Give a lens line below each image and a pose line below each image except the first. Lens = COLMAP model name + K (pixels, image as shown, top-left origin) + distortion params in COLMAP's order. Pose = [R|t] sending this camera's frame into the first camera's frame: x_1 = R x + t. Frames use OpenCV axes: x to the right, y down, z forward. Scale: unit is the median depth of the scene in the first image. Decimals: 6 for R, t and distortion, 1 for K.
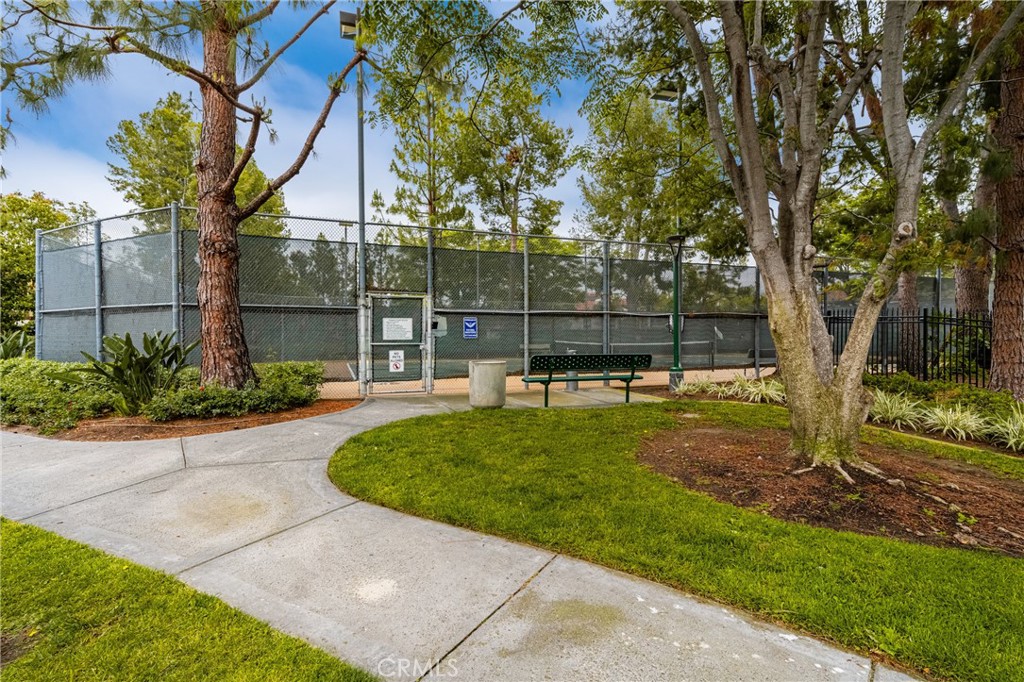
lens RADIAL K [[470.7, 0, 512.2], [0, 470.7, 340.8], [0, 0, 1]] dist [0.000602, 0.000045]
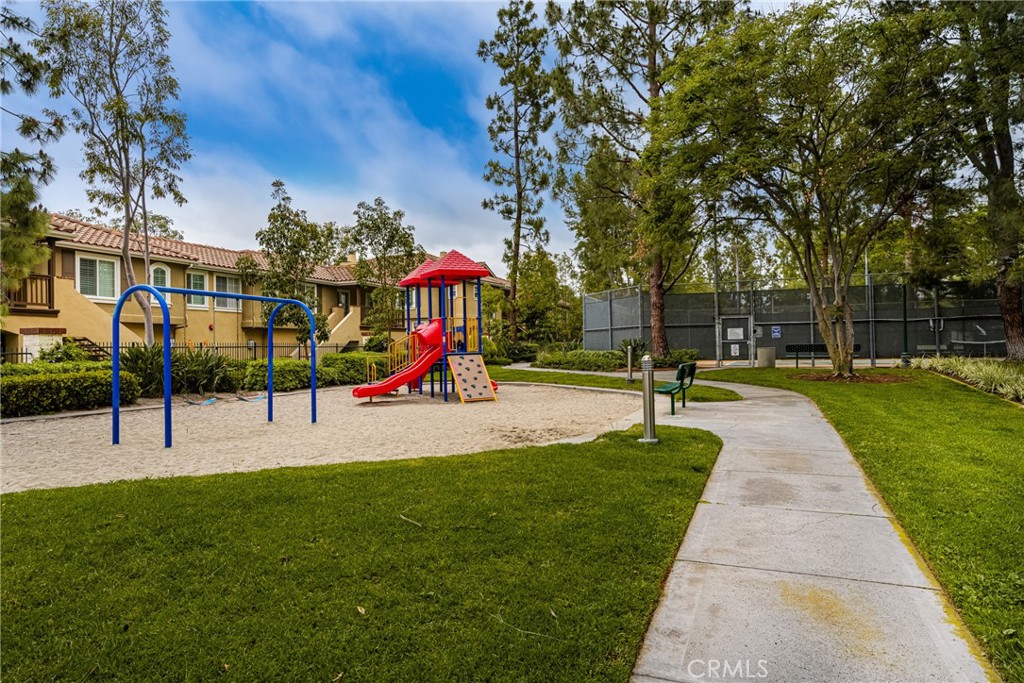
lens RADIAL K [[618.5, 0, 512.0], [0, 618.5, 342.1], [0, 0, 1]] dist [0.000364, 0.000042]
pose [[0.731265, -0.016444, -0.681895, 0.858297], [0.008564, 0.999852, -0.014927, 0.041757], [0.682039, 0.005076, 0.731298, -1.571946]]
